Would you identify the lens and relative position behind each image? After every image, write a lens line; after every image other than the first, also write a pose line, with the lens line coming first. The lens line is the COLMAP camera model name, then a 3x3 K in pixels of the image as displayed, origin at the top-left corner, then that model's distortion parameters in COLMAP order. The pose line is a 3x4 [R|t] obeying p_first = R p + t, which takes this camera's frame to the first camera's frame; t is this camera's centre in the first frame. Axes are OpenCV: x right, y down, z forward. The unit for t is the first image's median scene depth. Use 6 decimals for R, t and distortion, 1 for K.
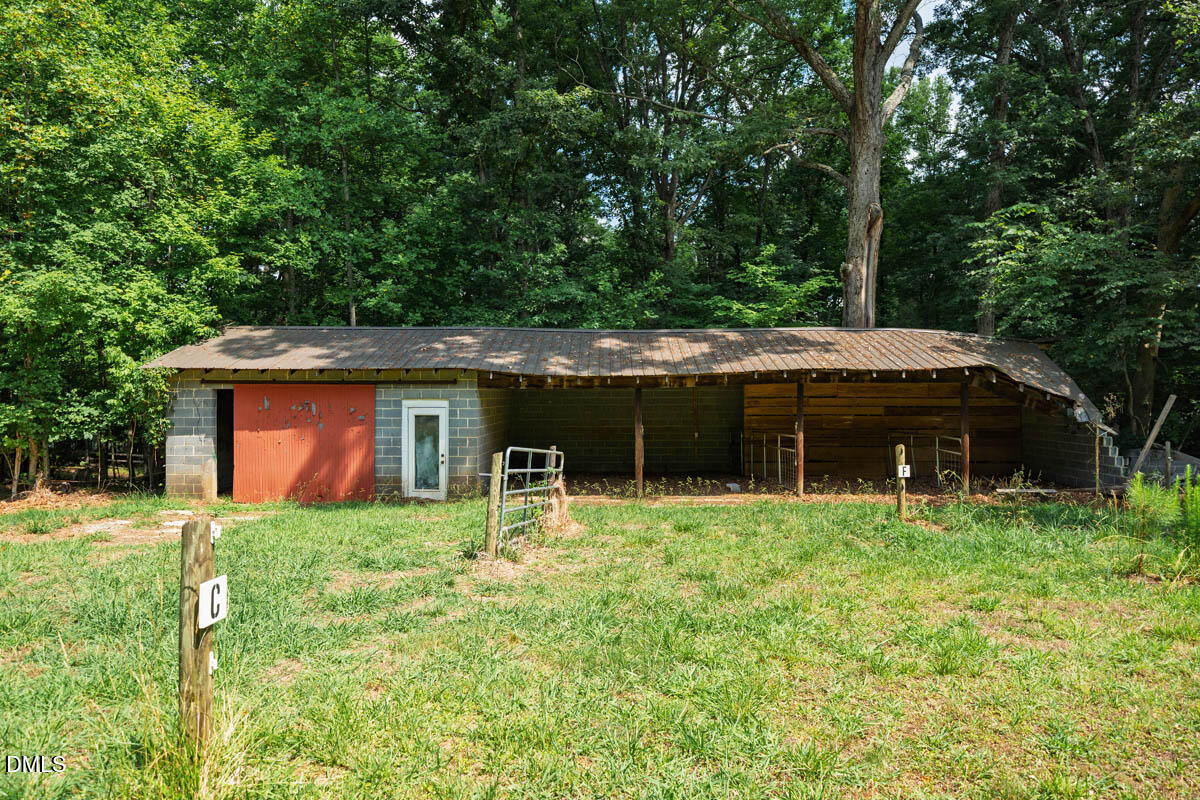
lens RADIAL K [[769.6, 0, 606.0], [0, 769.6, 396.9], [0, 0, 1]] dist [-0.000576, -0.001313]
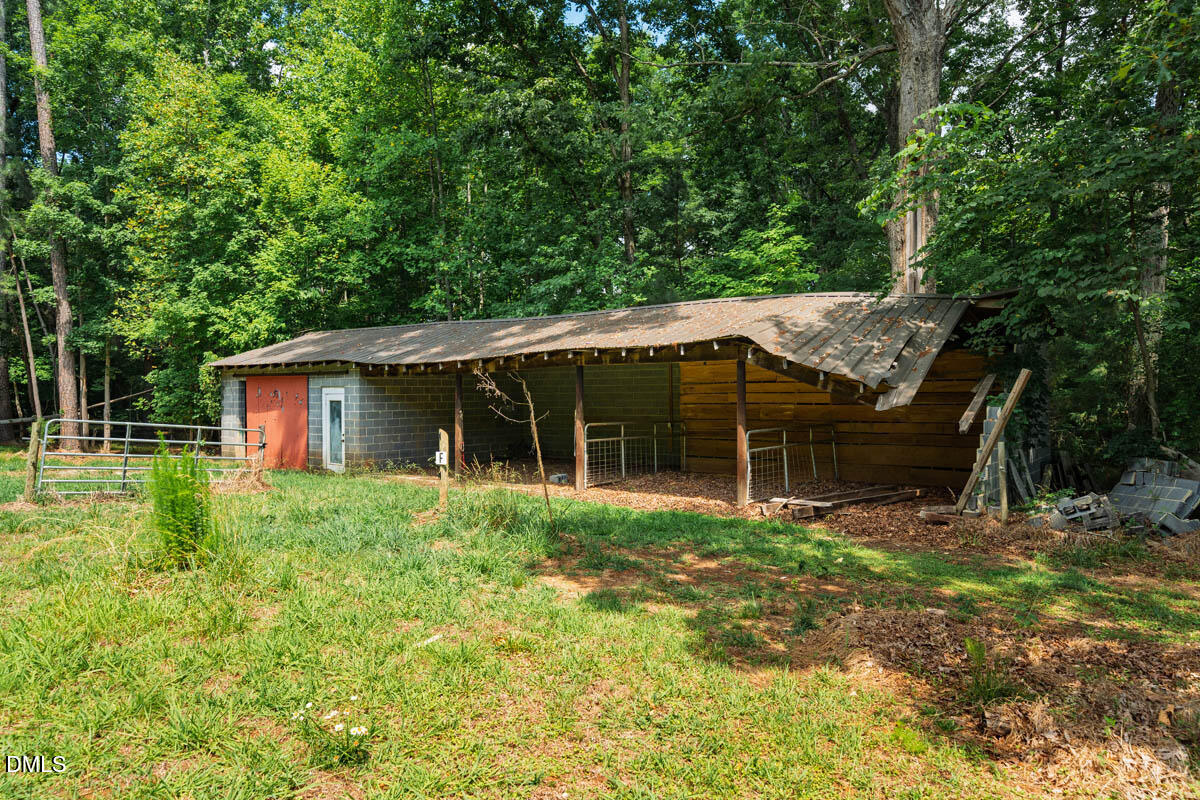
lens RADIAL K [[784.2, 0, 604.4], [0, 784.2, 397.5], [0, 0, 1]] dist [0.005738, 0.000878]
pose [[0.811349, -0.001136, -0.584561, 0.807574], [0.004500, 0.999981, 0.004303, 0.015980], [0.584545, -0.006121, 0.811338, 0.263132]]
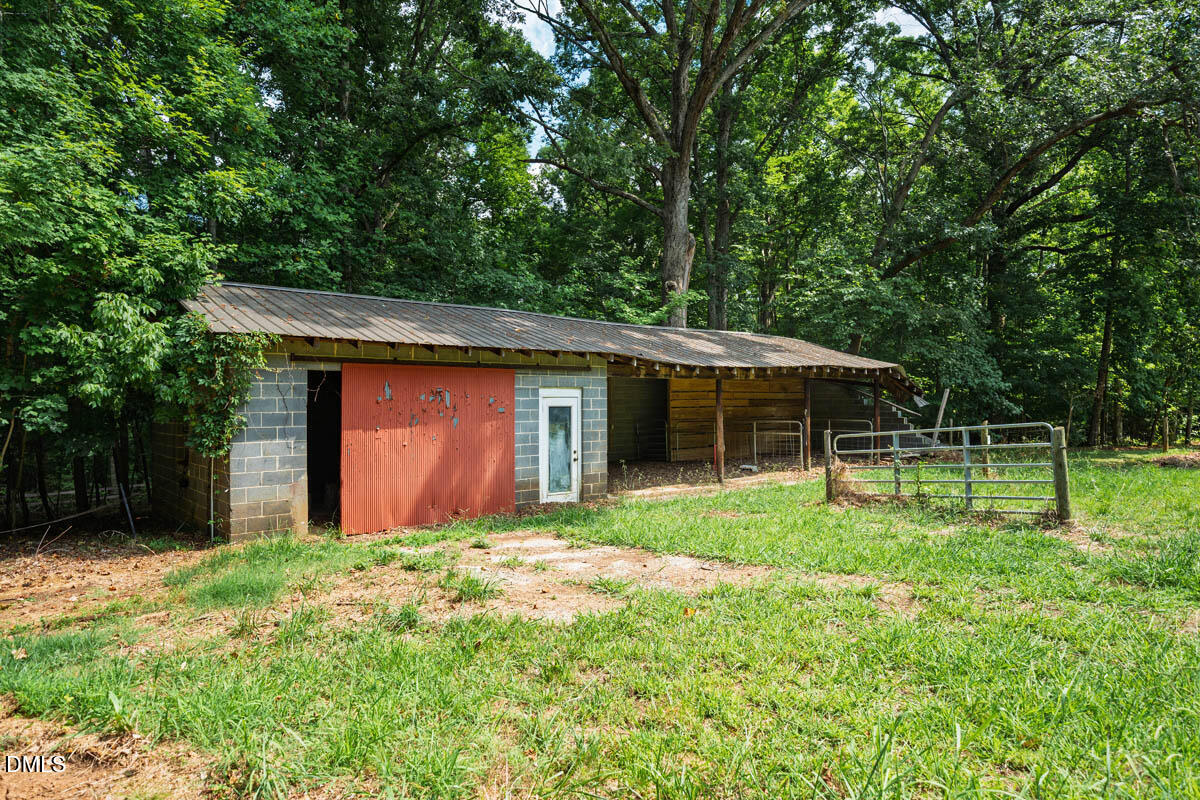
lens RADIAL K [[713.3, 0, 592.9], [0, 713.3, 398.6], [0, 0, 1]] dist [-0.005234, 0.002622]
pose [[0.754239, -0.000807, 0.656600, -0.732752], [0.003700, 0.999989, -0.003021, 0.017759], [-0.656590, 0.004708, 0.754233, 0.369723]]
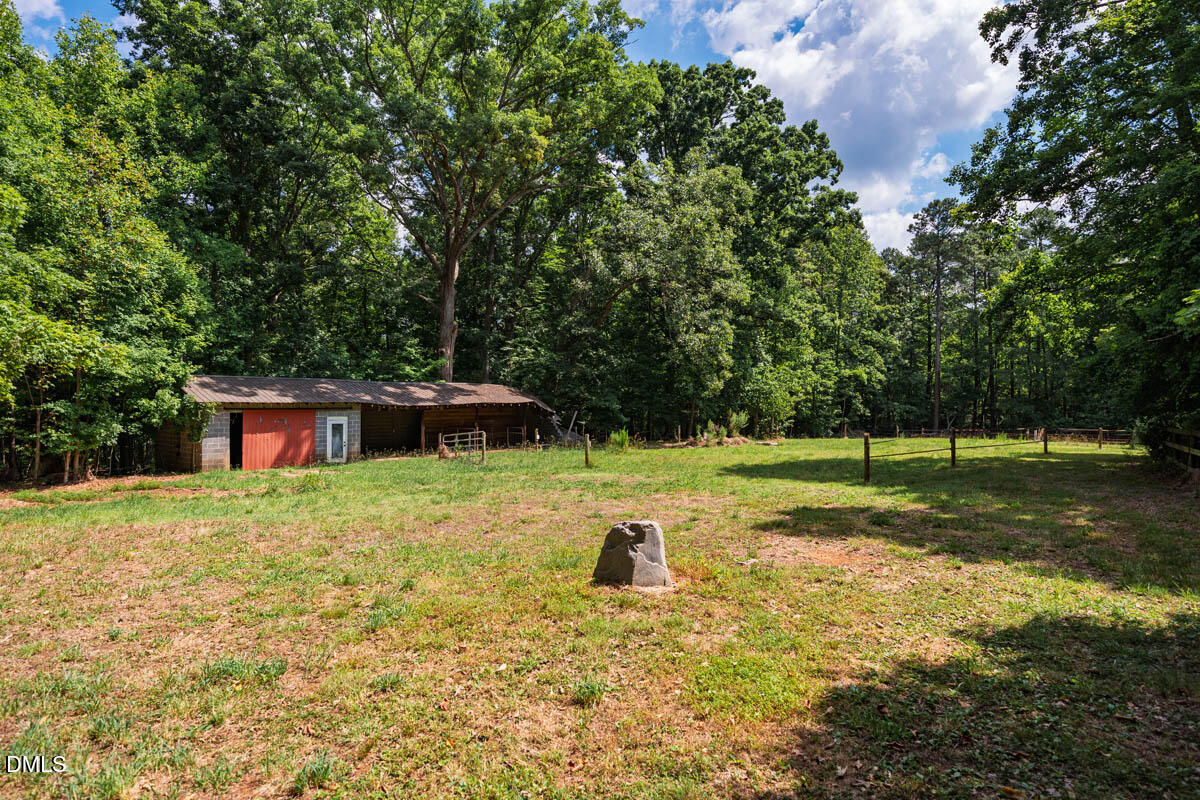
lens RADIAL K [[666.1, 0, 604.1], [0, 666.1, 399.2], [0, 0, 1]] dist [0.001630, -0.000041]
pose [[0.645432, 0.005304, 0.763799, -1.176191], [-0.004446, 0.999985, -0.003187, -0.042810], [-0.763805, -0.001339, 0.645446, -0.774099]]
